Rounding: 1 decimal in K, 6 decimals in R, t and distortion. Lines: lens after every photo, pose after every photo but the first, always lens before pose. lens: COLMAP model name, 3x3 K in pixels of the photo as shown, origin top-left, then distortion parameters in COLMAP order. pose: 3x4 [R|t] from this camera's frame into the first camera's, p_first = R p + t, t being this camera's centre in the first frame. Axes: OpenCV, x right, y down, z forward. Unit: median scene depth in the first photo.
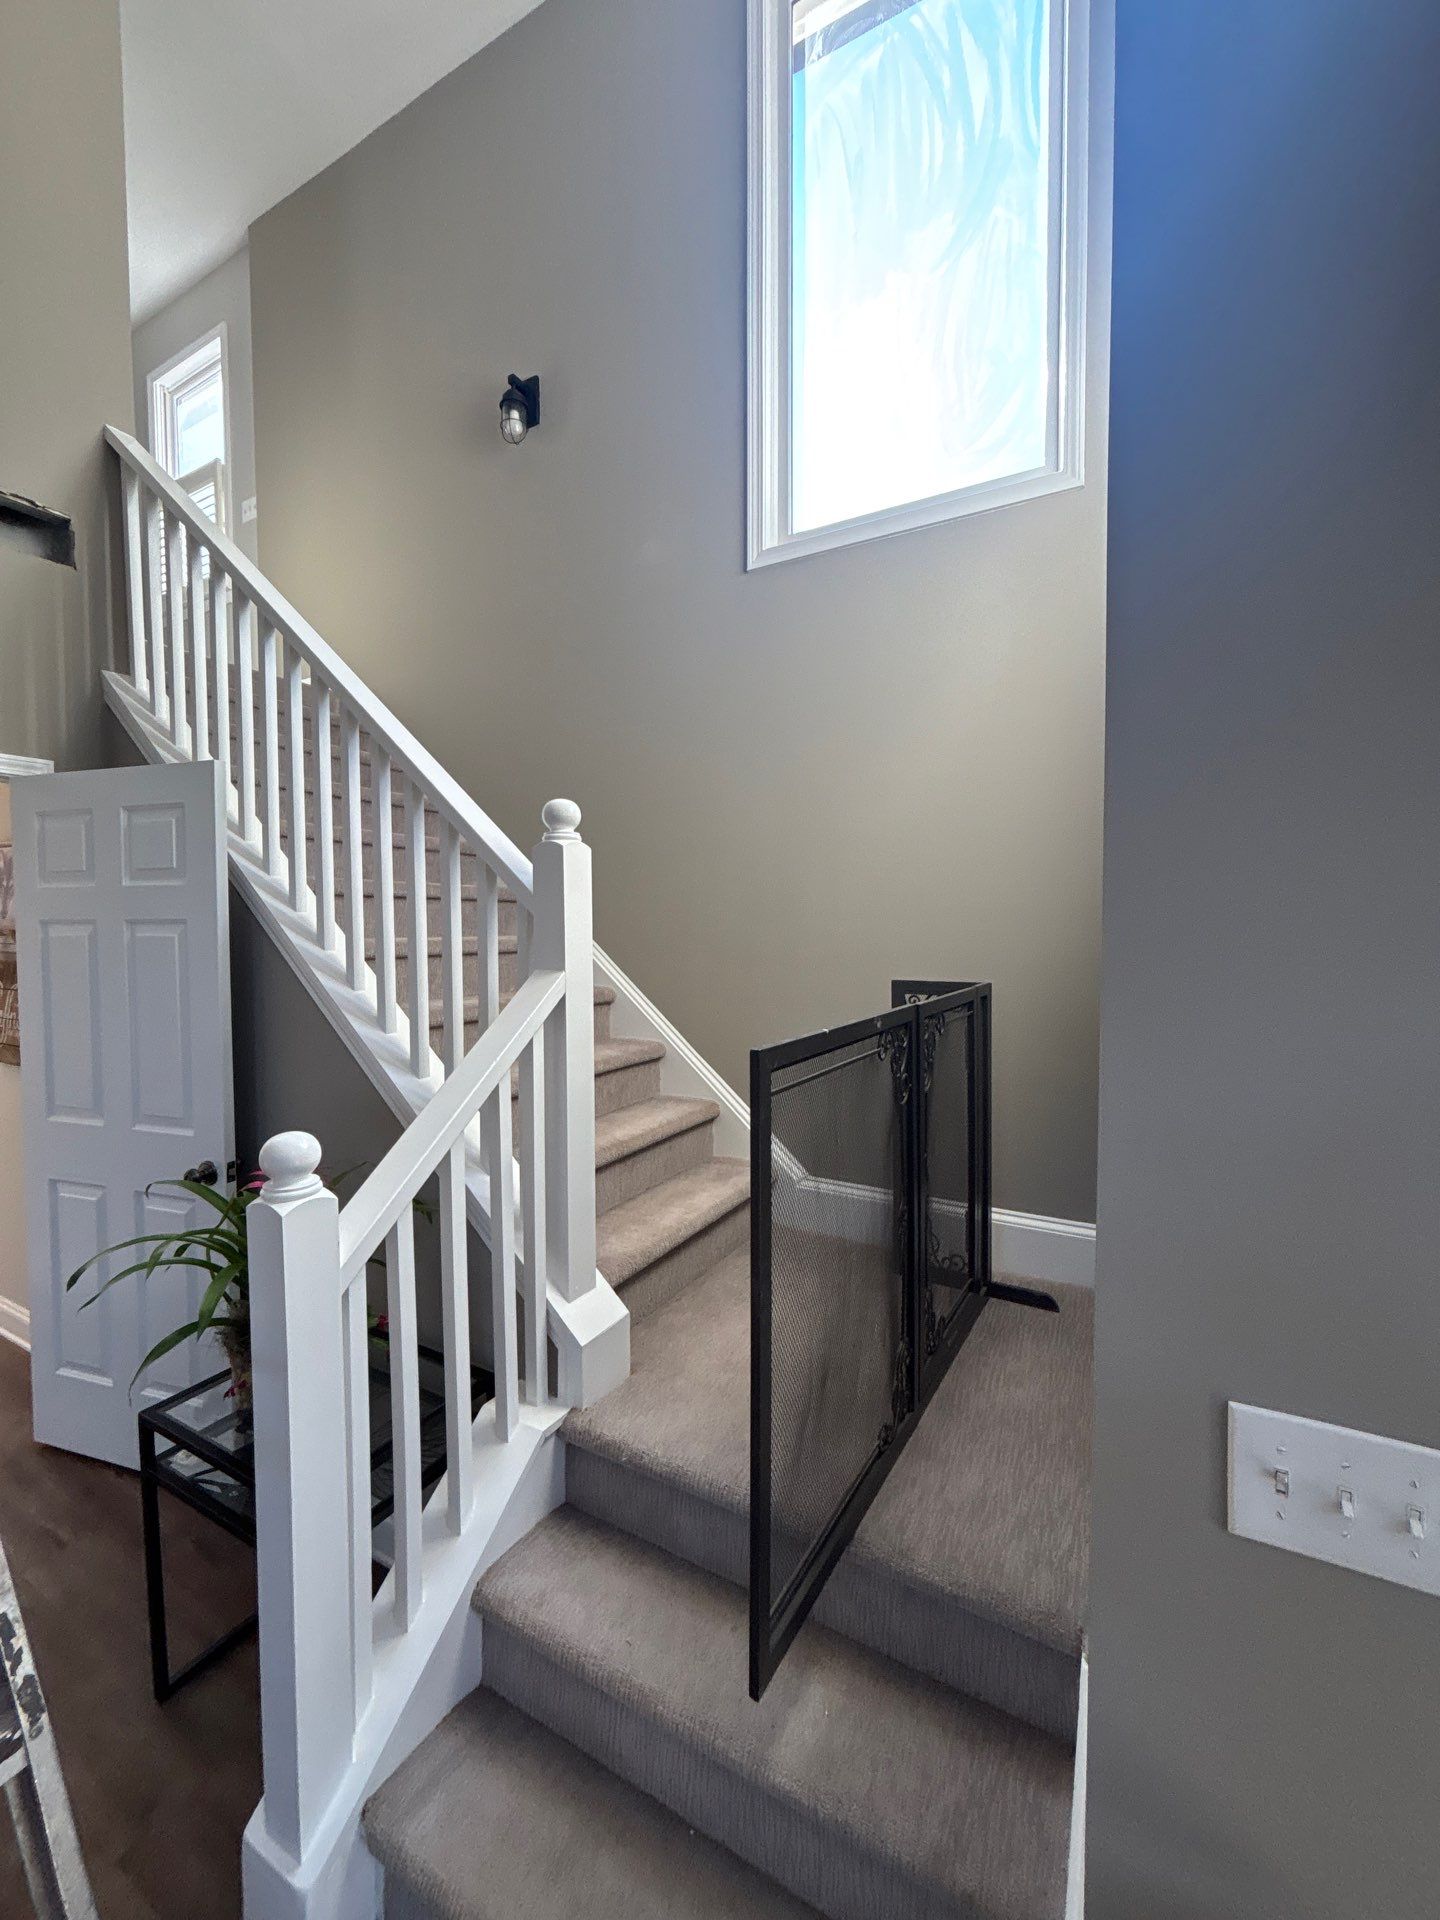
lens RADIAL K [[774.8, 0, 724.4], [0, 774.8, 965.2], [0, 0, 1]] dist [-0.003067, 0.001521]
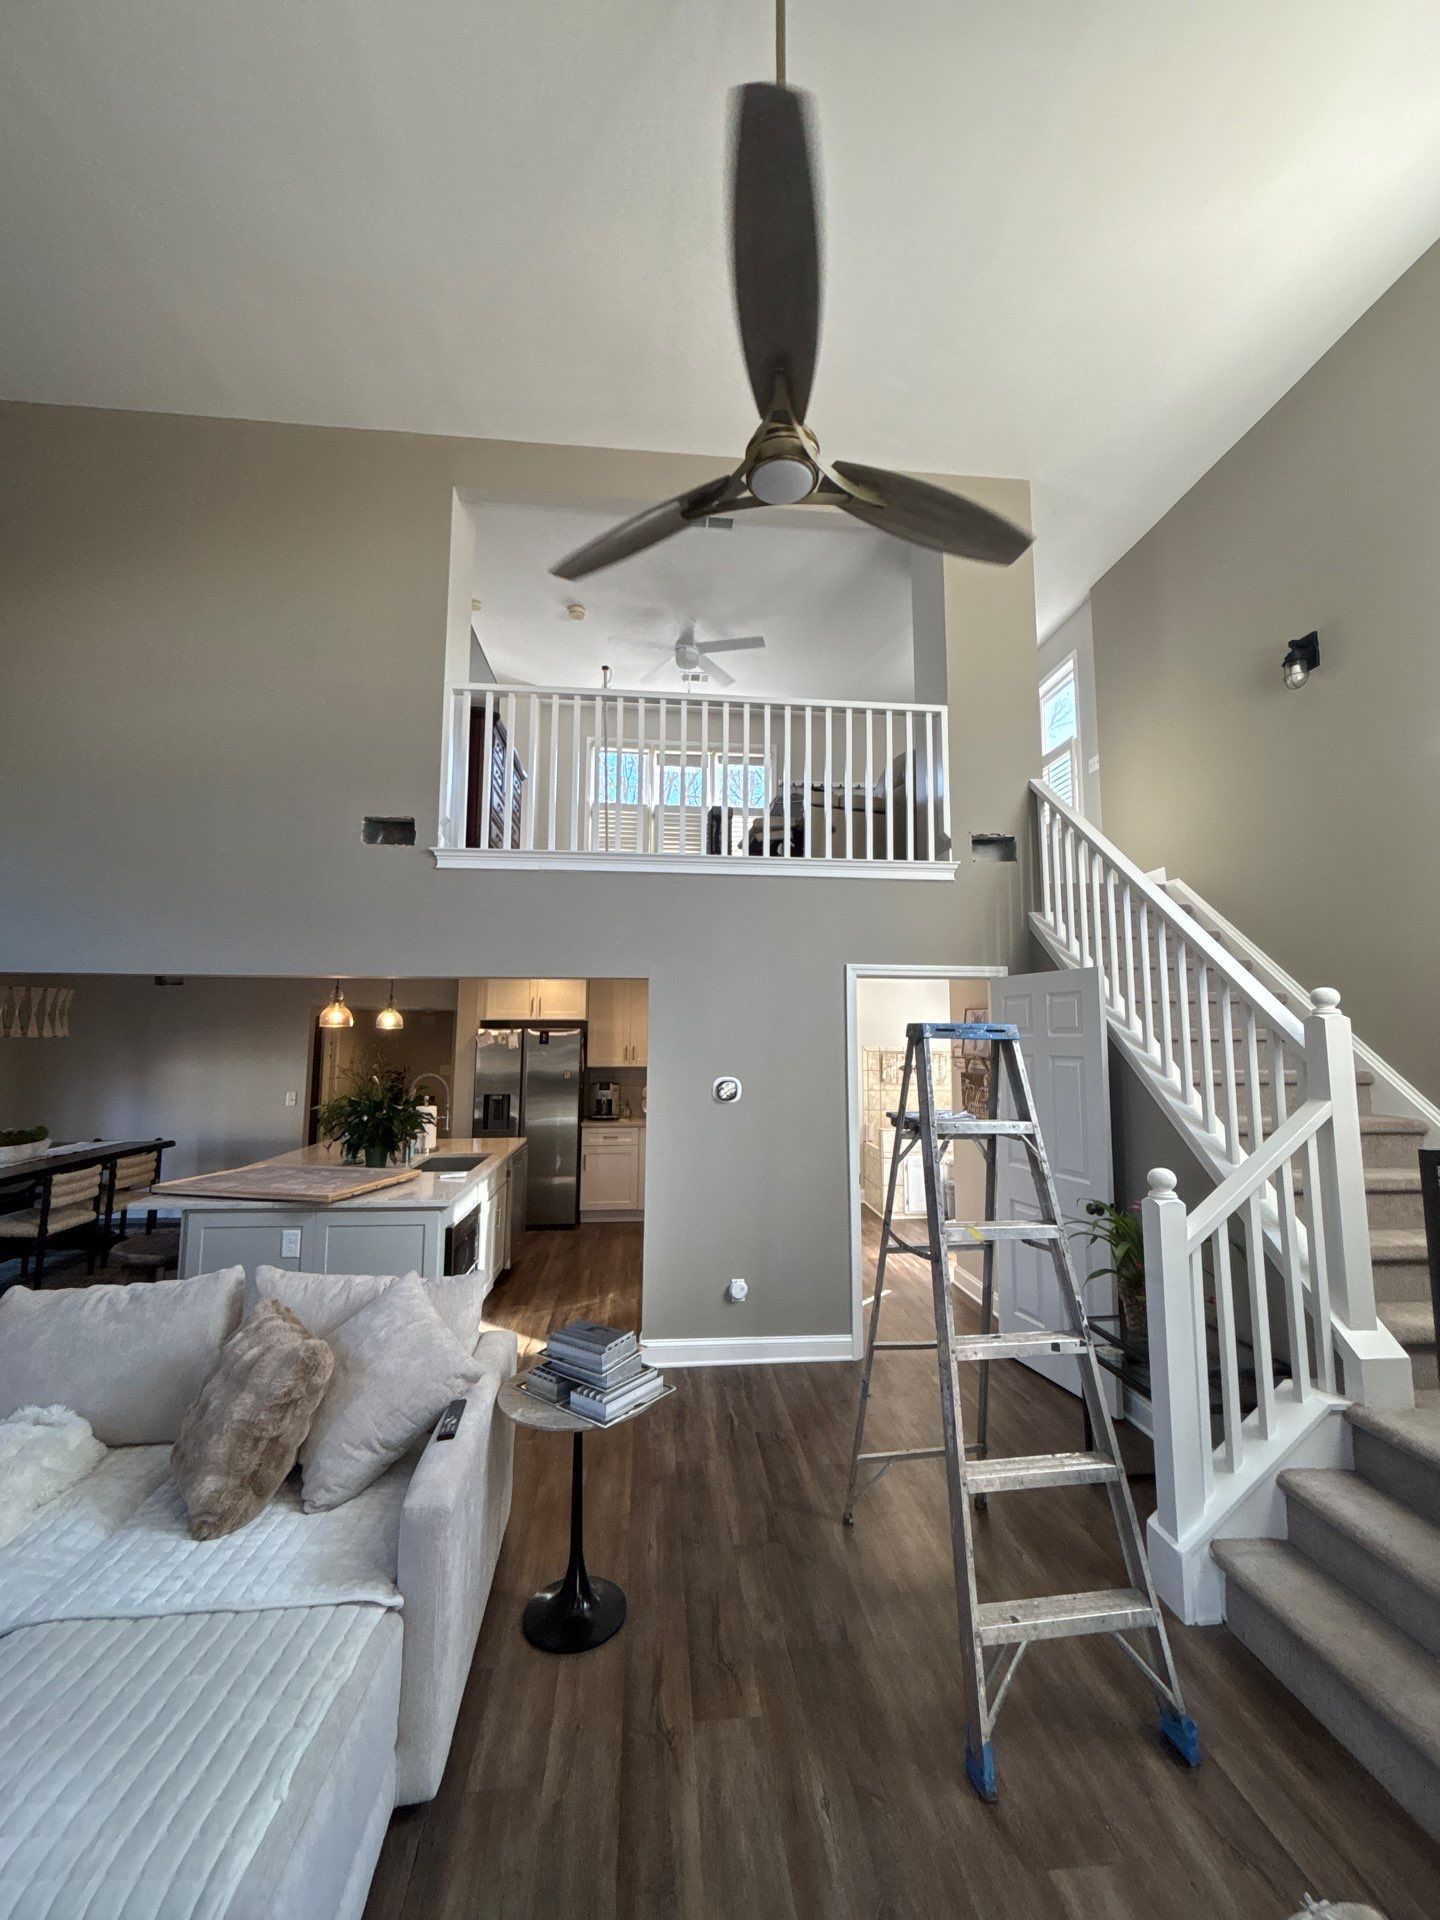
lens RADIAL K [[774.8, 0, 729.9], [0, 774.8, 965.8], [0, 0, 1]] dist [-0.003067, 0.001521]
pose [[0.572850, -0.080051, -0.815742, 0.359672], [-0.038652, 0.991474, -0.124439, -0.017475], [0.818749, 0.102815, 0.564872, -0.820224]]
